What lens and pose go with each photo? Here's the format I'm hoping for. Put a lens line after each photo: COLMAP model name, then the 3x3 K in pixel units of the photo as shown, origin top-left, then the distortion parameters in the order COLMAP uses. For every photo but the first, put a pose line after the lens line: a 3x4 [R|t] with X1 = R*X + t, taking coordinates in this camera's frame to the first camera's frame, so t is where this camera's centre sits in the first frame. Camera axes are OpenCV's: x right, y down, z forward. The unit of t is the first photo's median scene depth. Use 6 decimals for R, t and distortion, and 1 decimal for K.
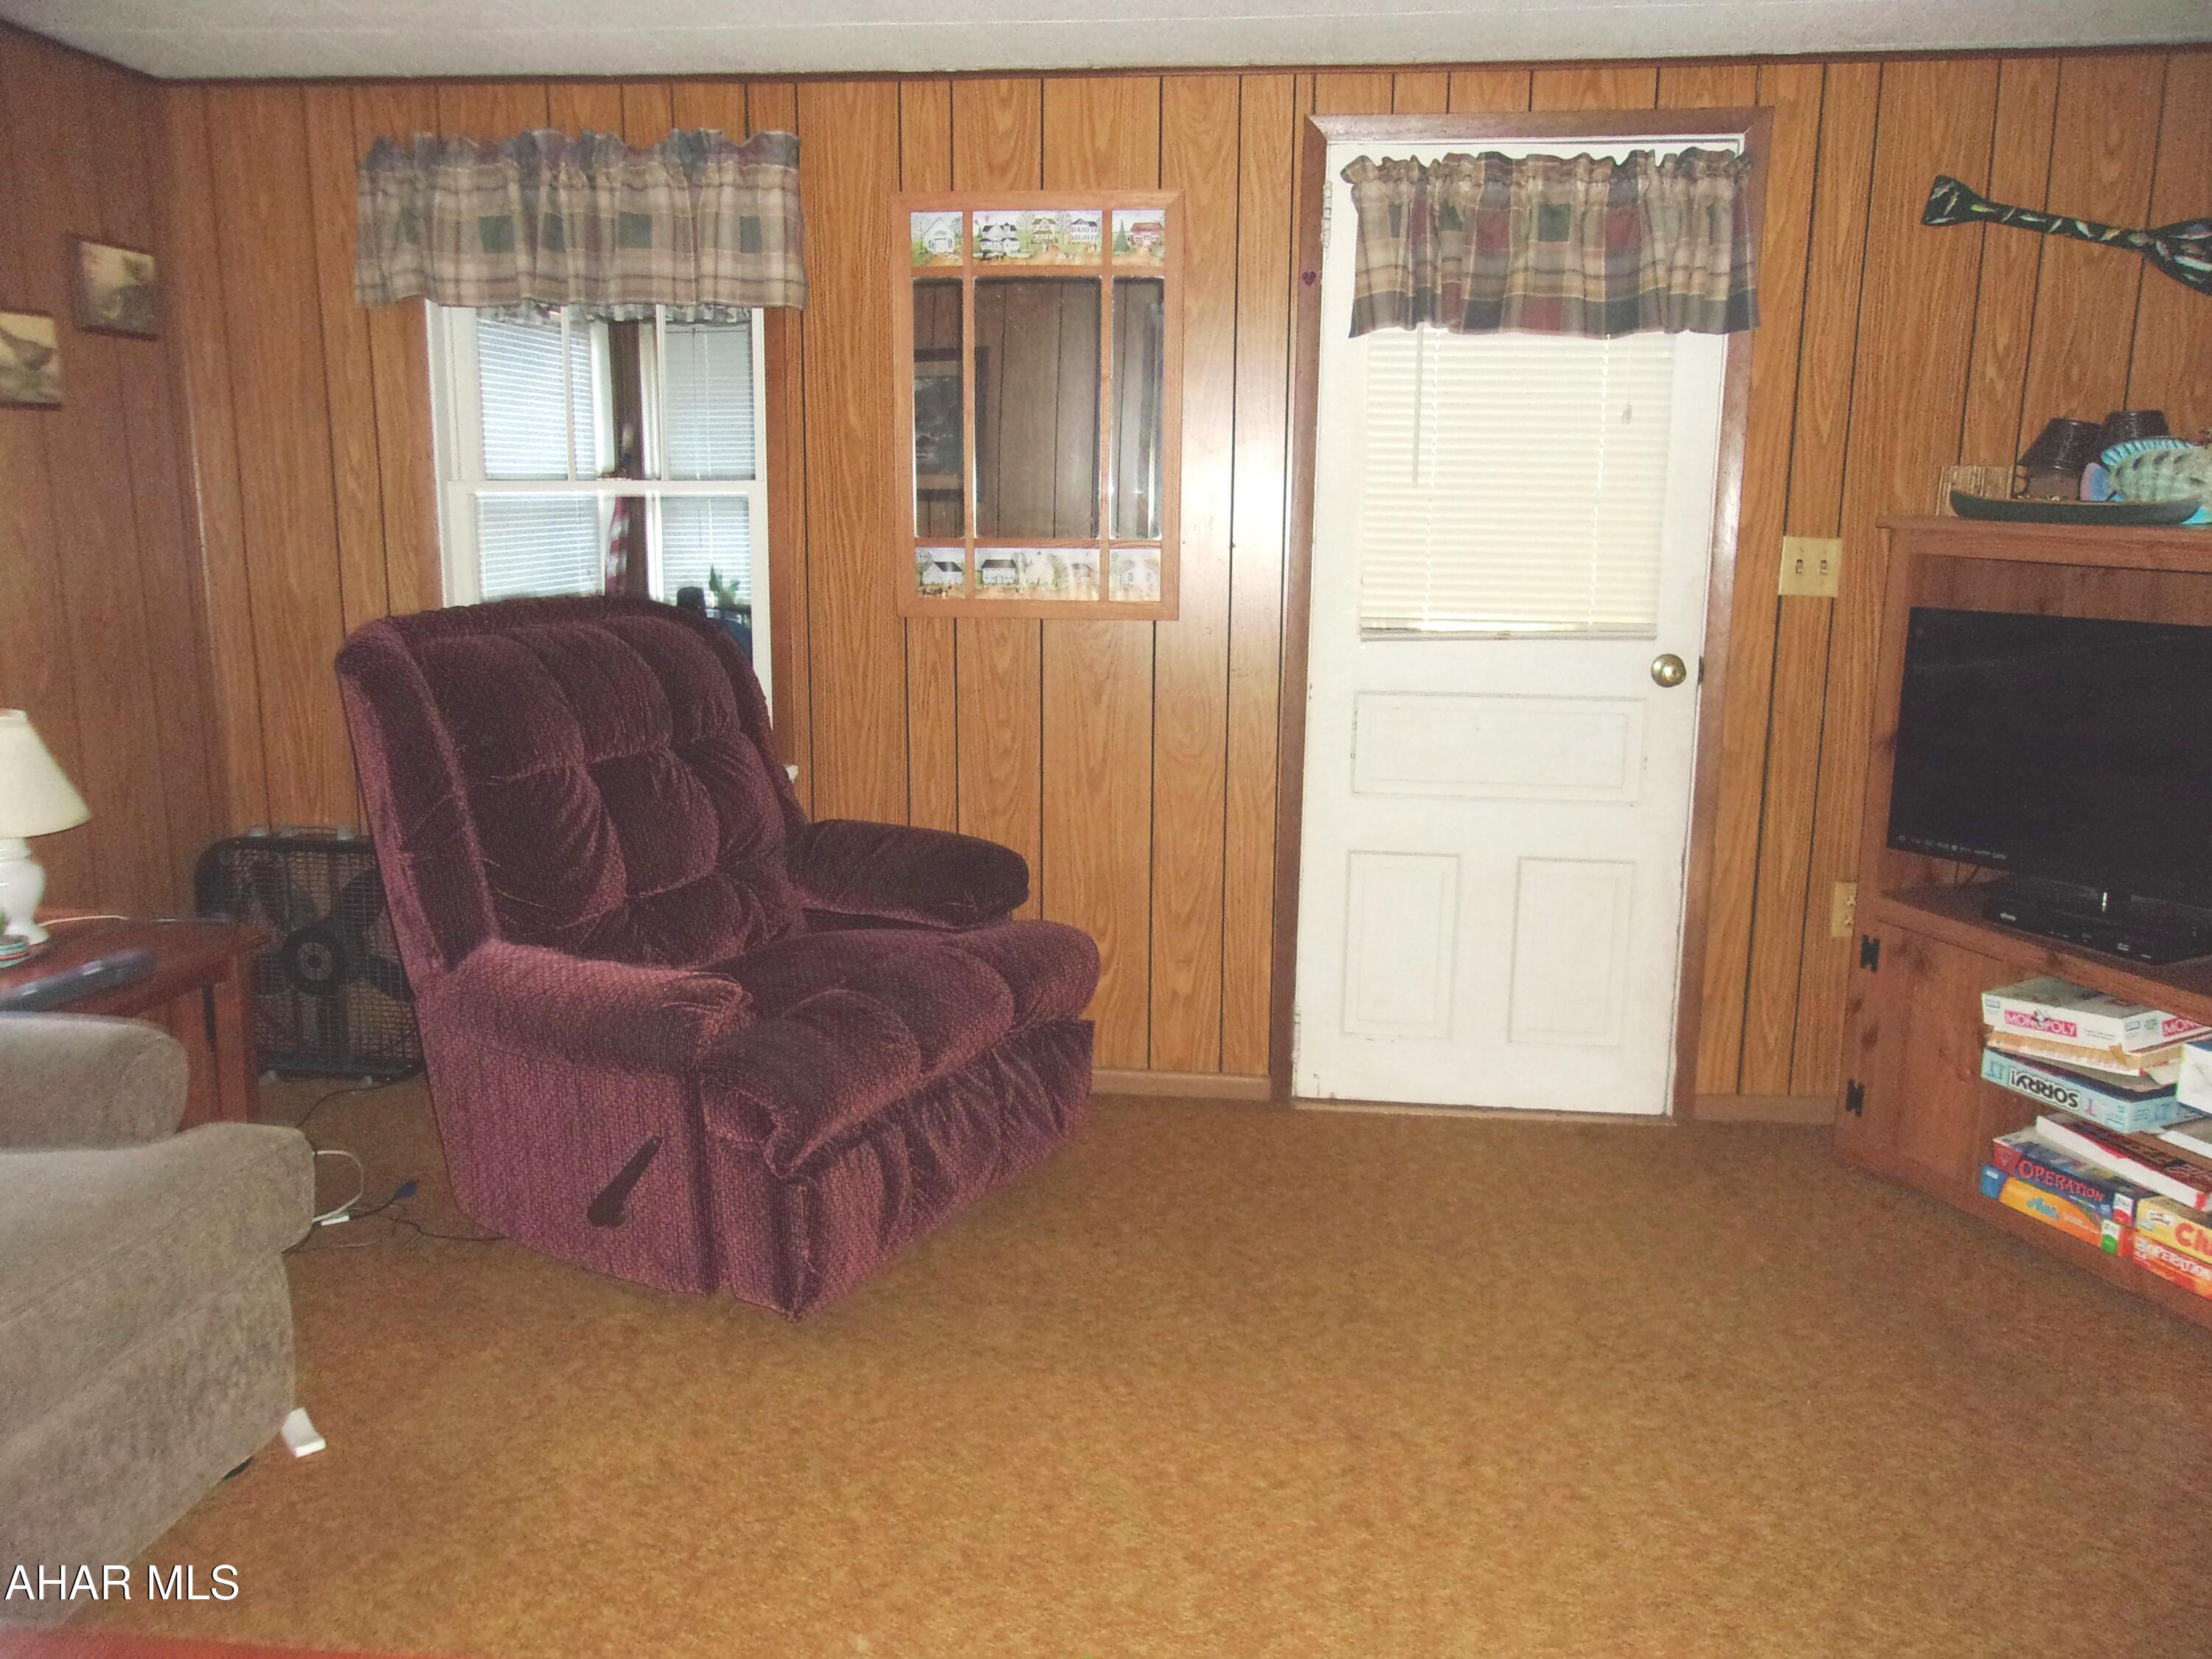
lens RADIAL K [[1751.4, 0, 1106.5], [0, 1751.4, 809.0], [0, 0, 1]] dist [-0.025200, 0.082472]
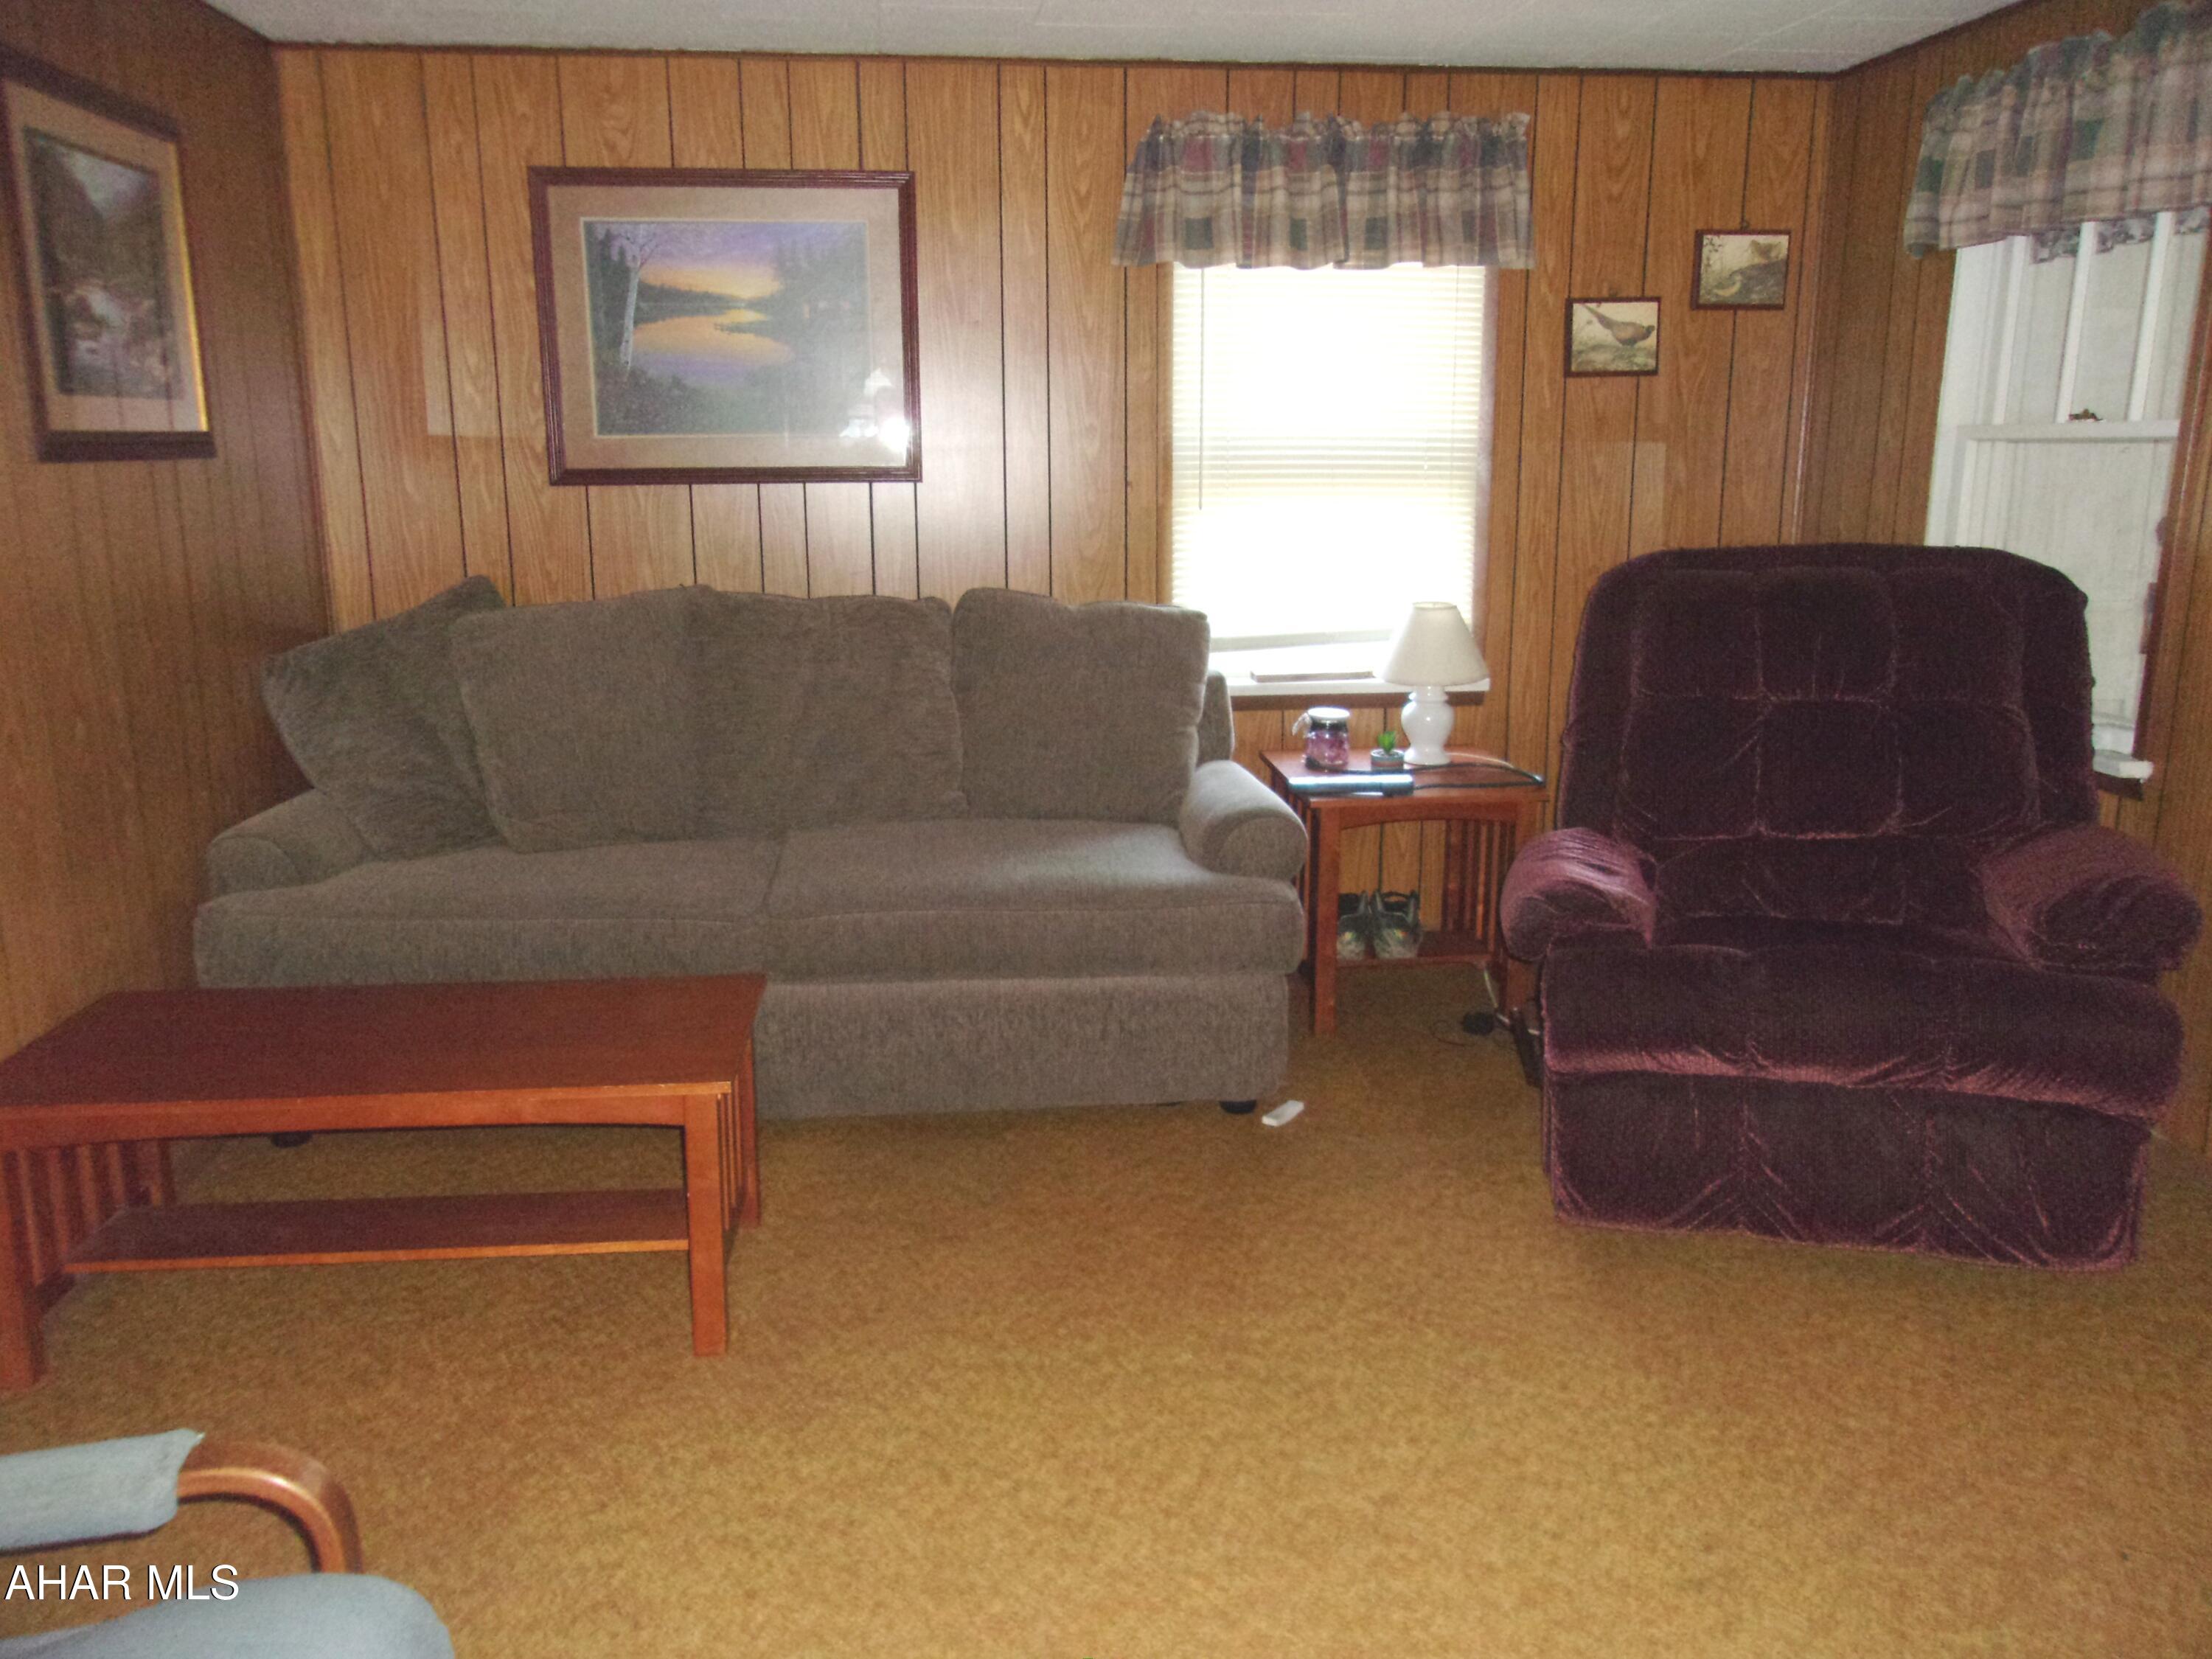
lens RADIAL K [[1751.4, 0, 1106.5], [0, 1751.4, 809.0], [0, 0, 1]] dist [-0.025200, 0.082472]
pose [[0.226411, 0.195770, -0.954155, 0.550981], [-0.167253, 0.972858, 0.159920, -0.056649], [0.959565, 0.123378, 0.253008, 0.329715]]
